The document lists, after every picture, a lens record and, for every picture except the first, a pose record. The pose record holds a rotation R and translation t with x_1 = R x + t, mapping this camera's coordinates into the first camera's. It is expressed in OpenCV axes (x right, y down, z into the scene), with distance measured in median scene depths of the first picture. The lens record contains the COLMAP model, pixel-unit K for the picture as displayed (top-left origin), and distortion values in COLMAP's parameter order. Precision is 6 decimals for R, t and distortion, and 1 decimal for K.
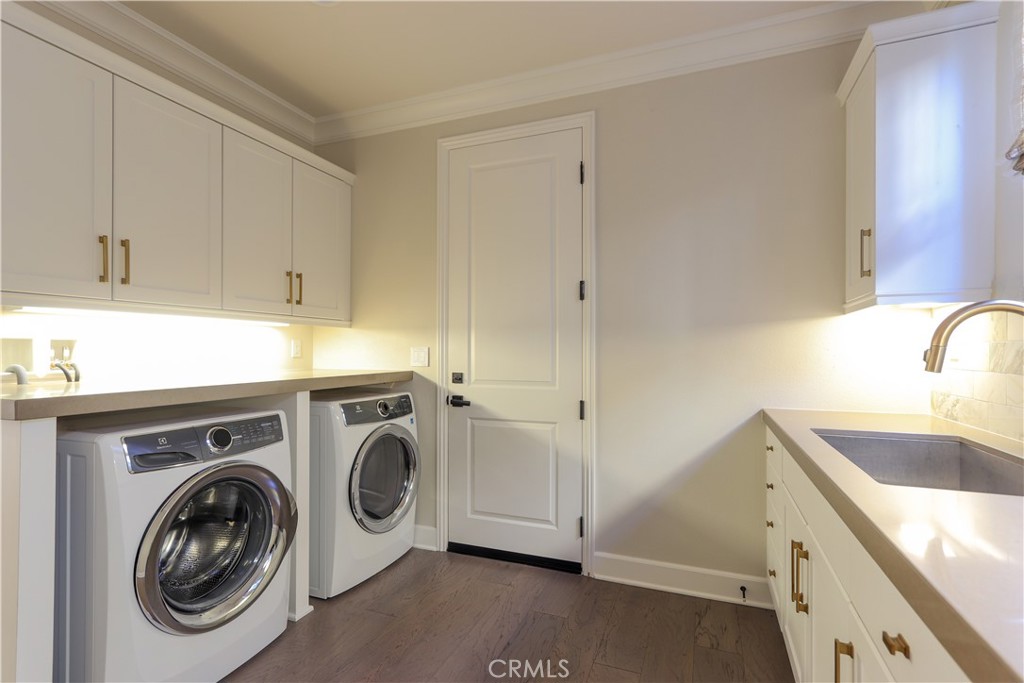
lens RADIAL K [[492.6, 0, 510.4], [0, 492.6, 347.7], [0, 0, 1]] dist [0.002670, 0.000648]
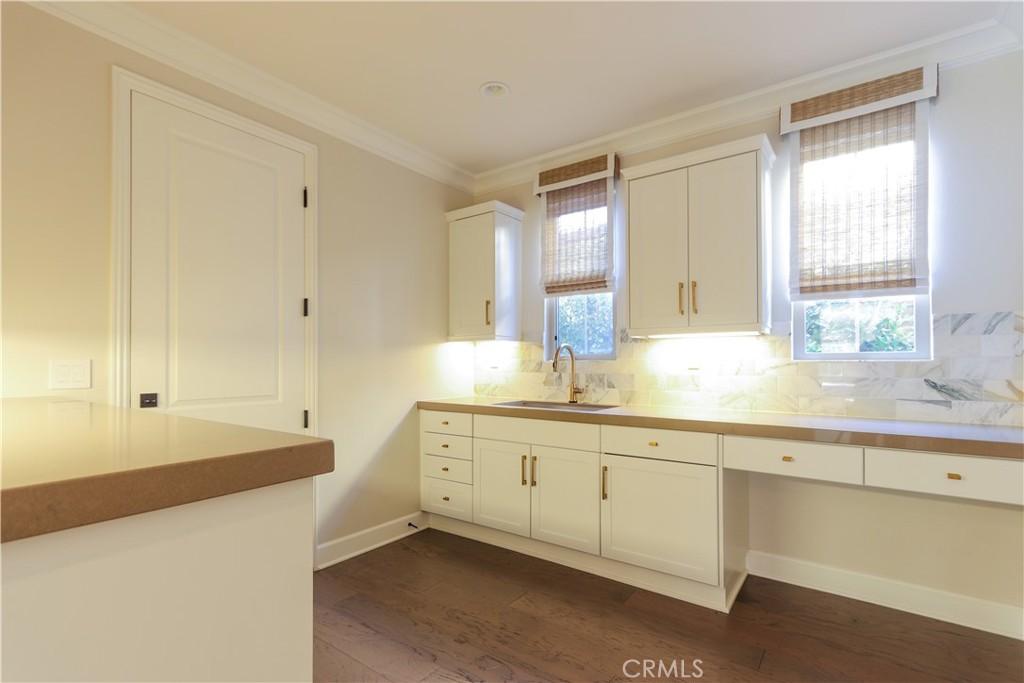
lens RADIAL K [[478.3, 0, 526.1], [0, 478.3, 357.9], [0, 0, 1]] dist [-0.000376, -0.000176]
pose [[0.224418, 0.009093, 0.974450, -0.763568], [-0.002073, 0.999959, -0.008854, 0.001802], [-0.974491, -0.000033, 0.224428, 0.304319]]
